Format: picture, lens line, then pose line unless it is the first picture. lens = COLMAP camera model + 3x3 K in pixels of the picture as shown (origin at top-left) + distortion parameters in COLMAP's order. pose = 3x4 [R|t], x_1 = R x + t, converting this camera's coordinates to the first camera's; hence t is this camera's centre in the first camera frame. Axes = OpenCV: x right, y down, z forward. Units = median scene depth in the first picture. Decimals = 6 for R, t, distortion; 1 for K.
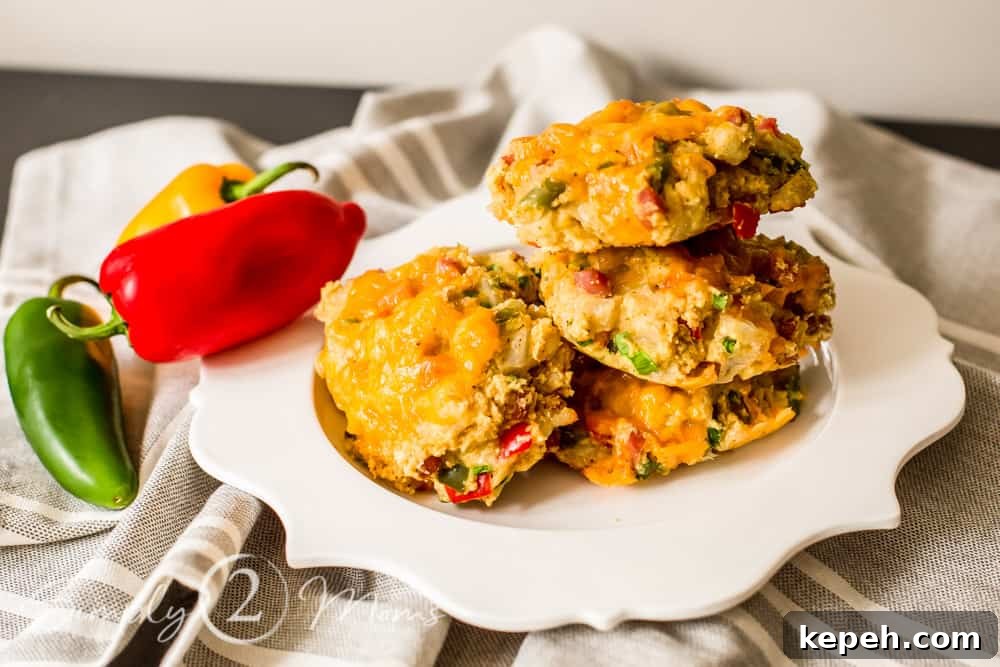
lens RADIAL K [[1599.8, 0, 500.0], [0, 1599.8, 333.0], [0, 0, 1]] dist [-0.296550, 0.000000]
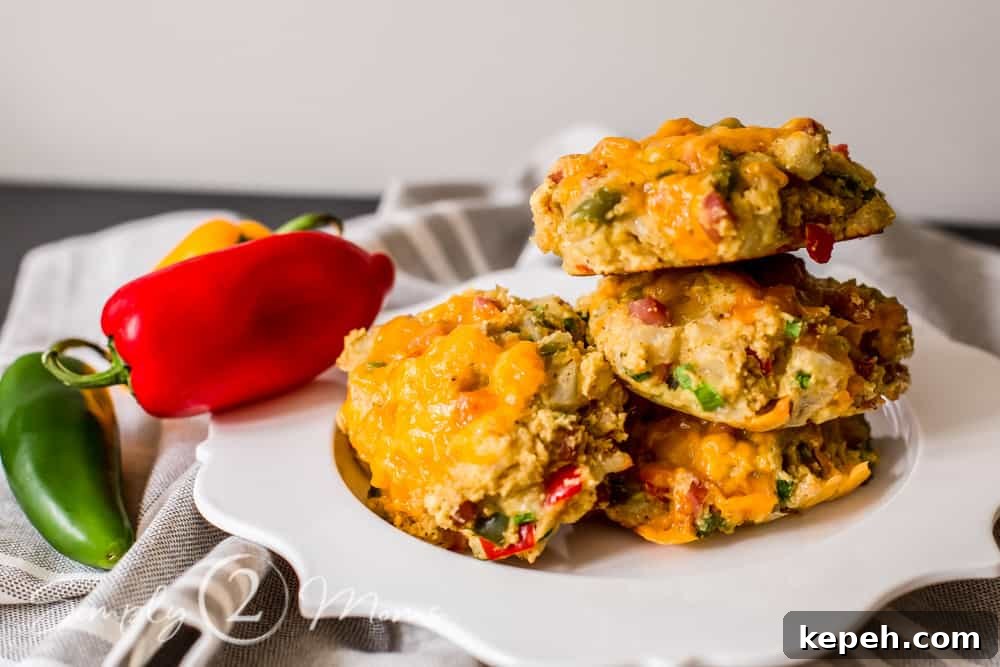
lens RADIAL K [[1599.8, 0, 500.5], [0, 1599.8, 334.1], [0, 0, 1]] dist [-0.296550, 0.000000]
pose [[0.999887, 0.009145, -0.011920, -0.014396], [-0.010411, 0.993778, -0.110894, 0.079157], [0.010832, 0.111006, 0.993761, 0.111270]]
